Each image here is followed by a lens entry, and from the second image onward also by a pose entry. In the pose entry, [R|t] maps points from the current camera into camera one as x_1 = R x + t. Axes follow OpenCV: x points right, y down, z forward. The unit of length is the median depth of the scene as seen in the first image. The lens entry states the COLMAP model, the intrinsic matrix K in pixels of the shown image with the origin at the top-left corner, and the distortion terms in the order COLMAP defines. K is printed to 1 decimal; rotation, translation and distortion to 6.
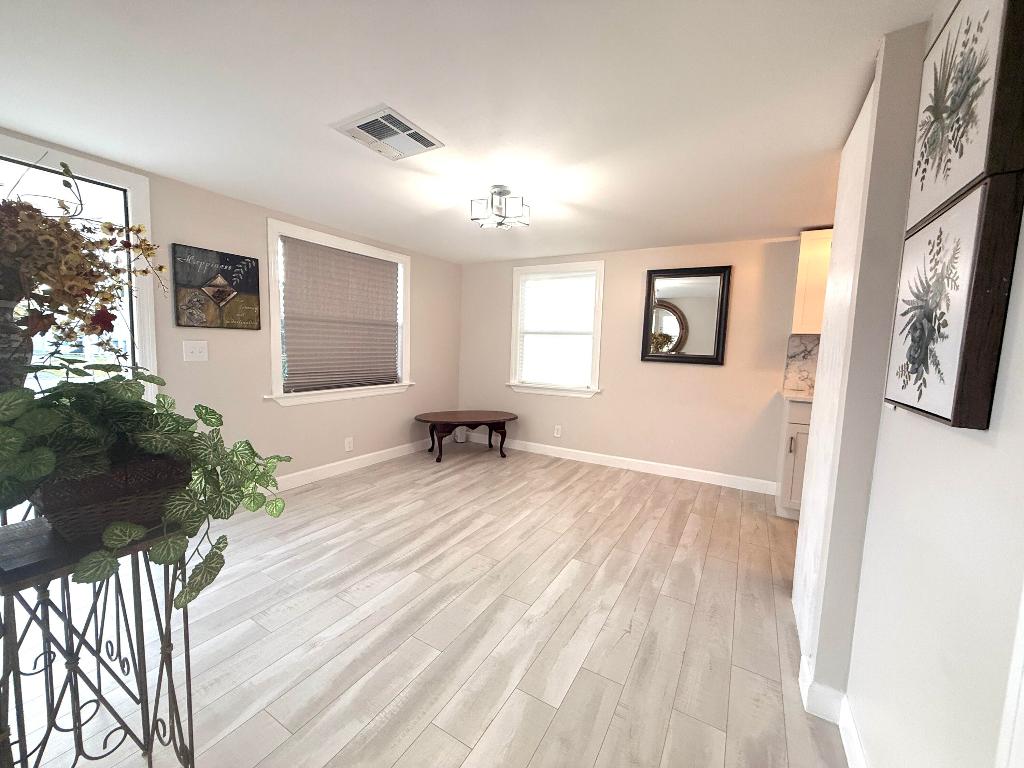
lens RADIAL K [[407.2, 0, 509.1], [0, 407.2, 384.9], [0, 0, 1]] dist [0.001323, -0.000235]
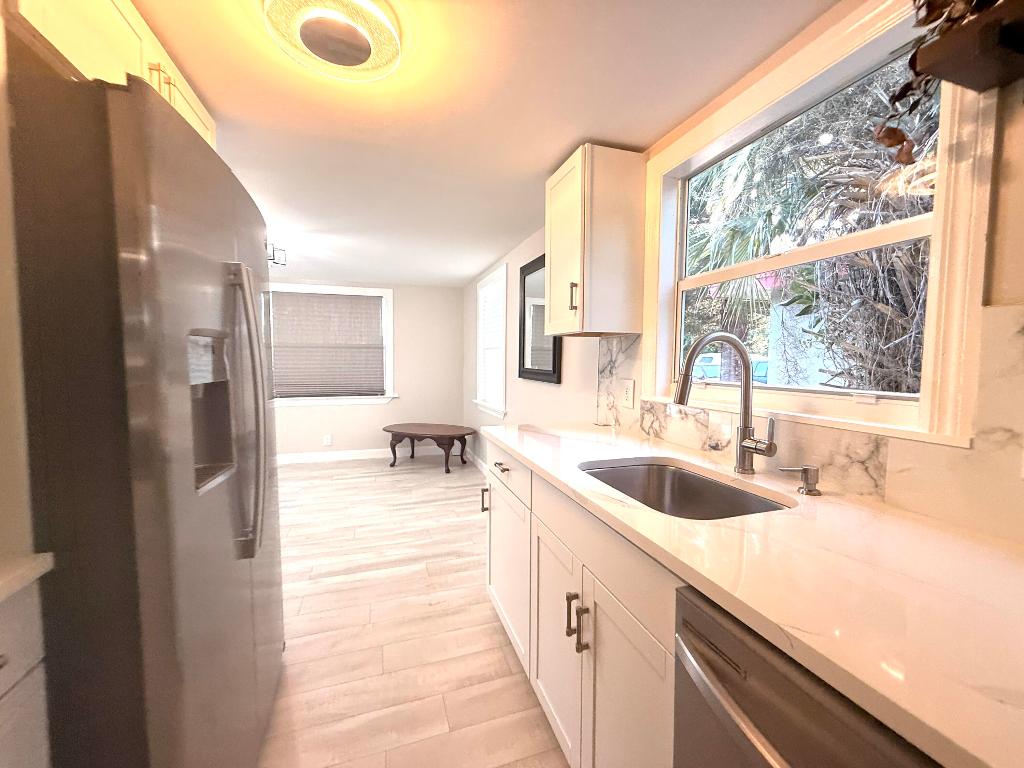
lens RADIAL K [[407.2, 0, 509.1], [0, 407.2, 384.9], [0, 0, 1]] dist [0.001323, -0.000235]
pose [[0.754770, 0.016400, -0.655785, 1.004649], [-0.046311, 0.998525, -0.028330, -0.023620], [0.654353, 0.051753, 0.754416, 0.436805]]
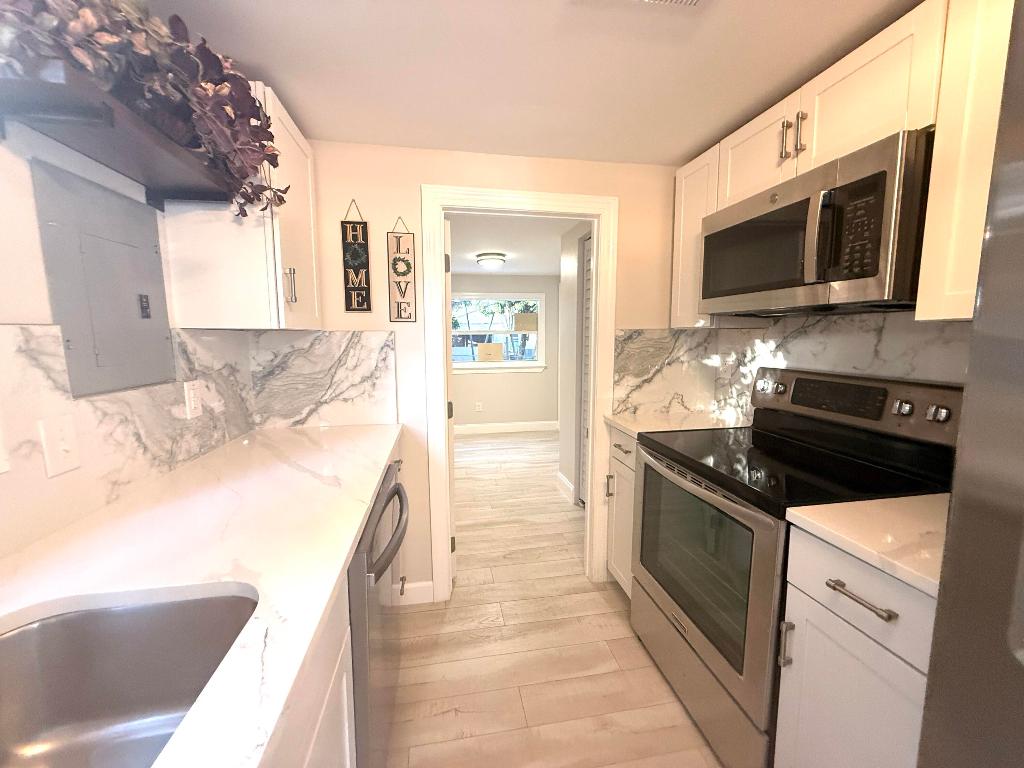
lens RADIAL K [[407.2, 0, 509.1], [0, 407.2, 384.9], [0, 0, 1]] dist [0.001323, -0.000235]
pose [[-0.652786, -0.117748, 0.748336, 0.698967], [0.055853, 0.977677, 0.202555, -0.084254], [-0.755481, 0.174022, -0.631637, 0.719524]]
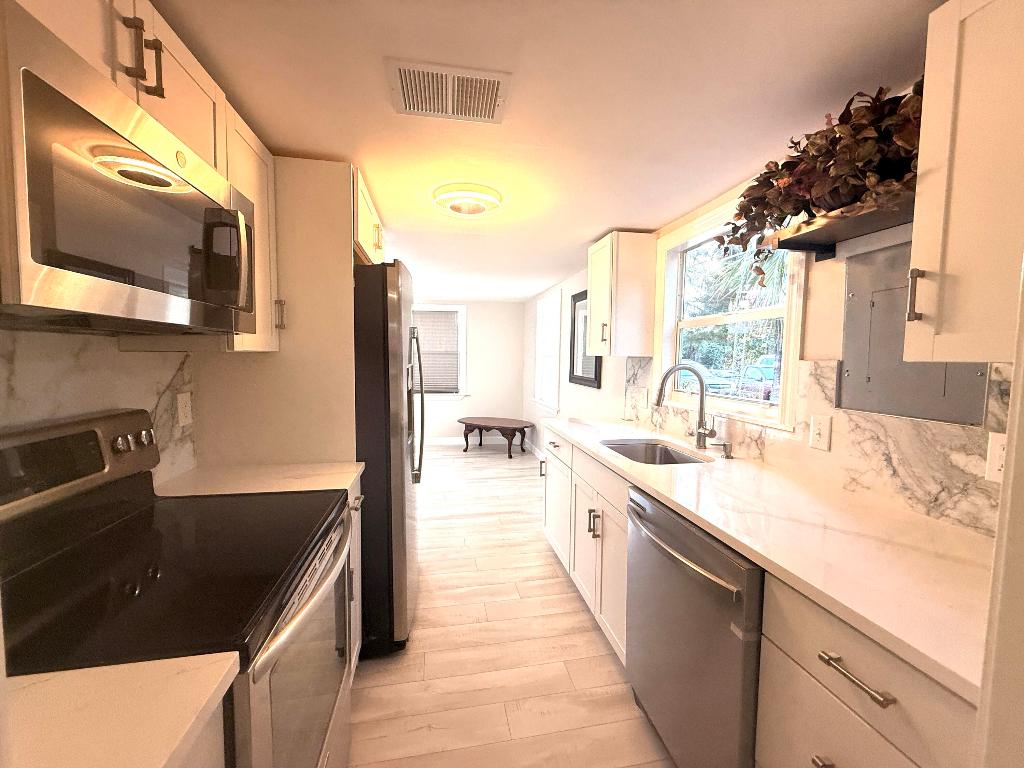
lens RADIAL K [[407.2, 0, 509.1], [0, 407.2, 384.9], [0, 0, 1]] dist [0.001323, -0.000235]
pose [[0.658901, 0.031162, -0.751584, 1.187475], [-0.063310, 0.997894, -0.014129, -0.032477], [0.749561, 0.056892, 0.659486, 0.238834]]
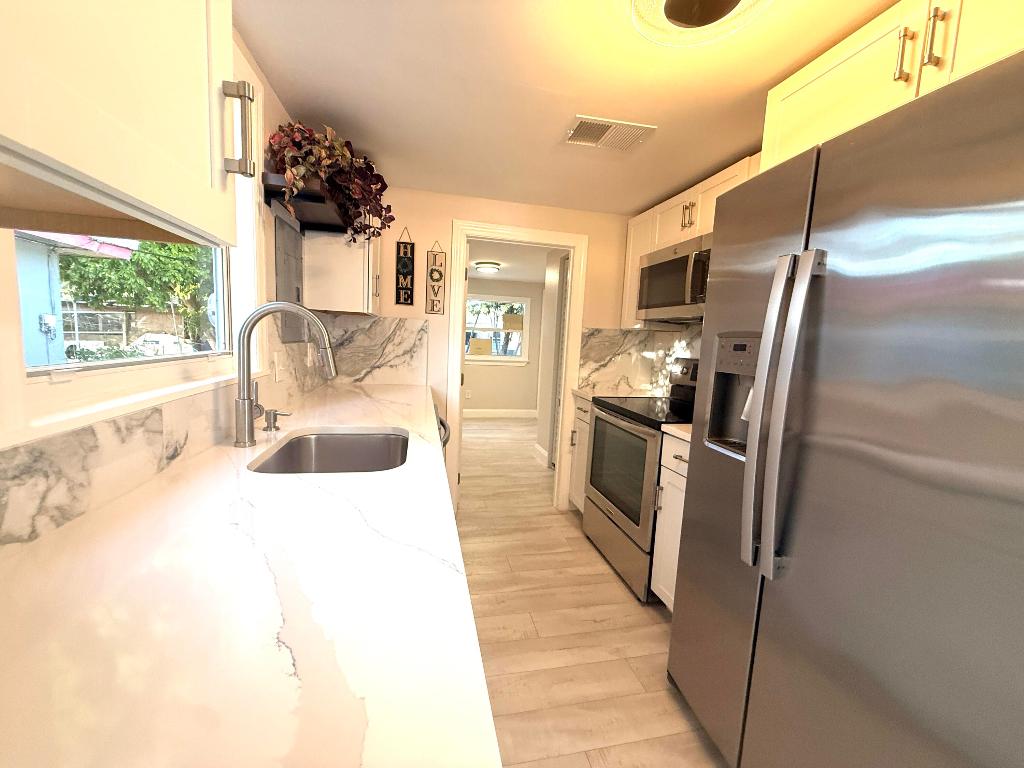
lens RADIAL K [[407.2, 0, 509.1], [0, 407.2, 384.9], [0, 0, 1]] dist [0.001323, -0.000235]
pose [[-0.684758, -0.146005, 0.713995, 0.531977], [-0.000743, 0.979865, 0.199660, -0.086536], [-0.728770, 0.136189, -0.671079, 0.910318]]
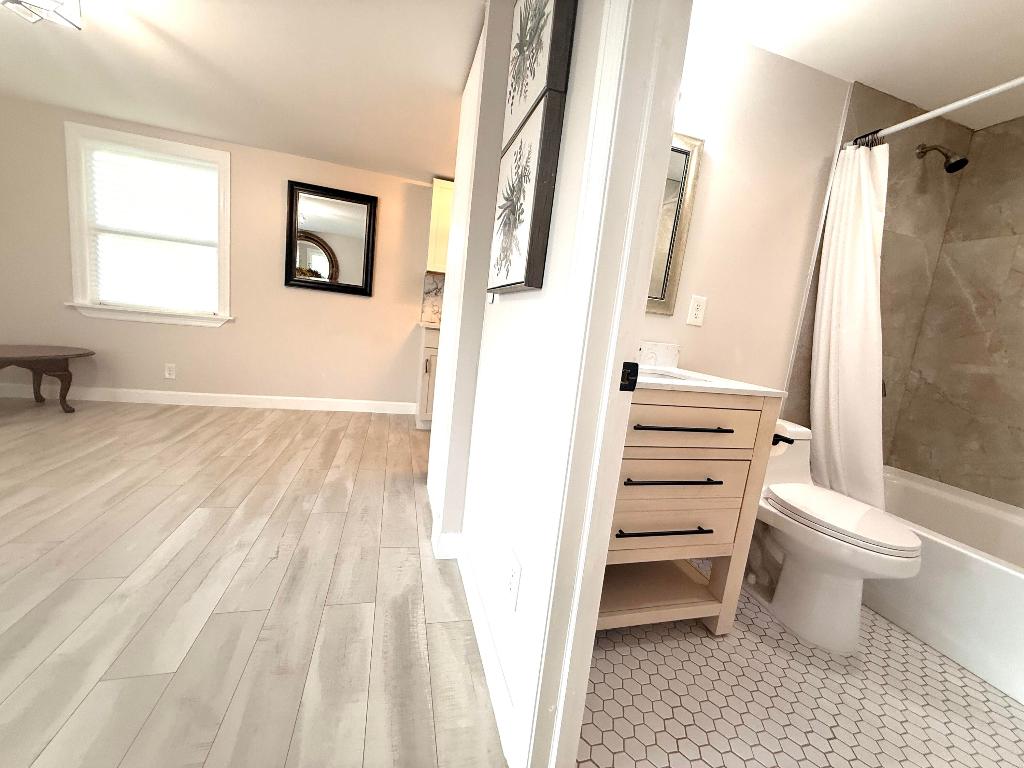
lens RADIAL K [[407.2, 0, 509.1], [0, 407.2, 384.9], [0, 0, 1]] dist [0.001323, -0.000235]
pose [[0.695158, -0.064081, 0.715995, 0.016245], [-0.019370, 0.993987, 0.107768, 0.060954], [-0.718596, -0.088785, 0.689737, 0.018910]]
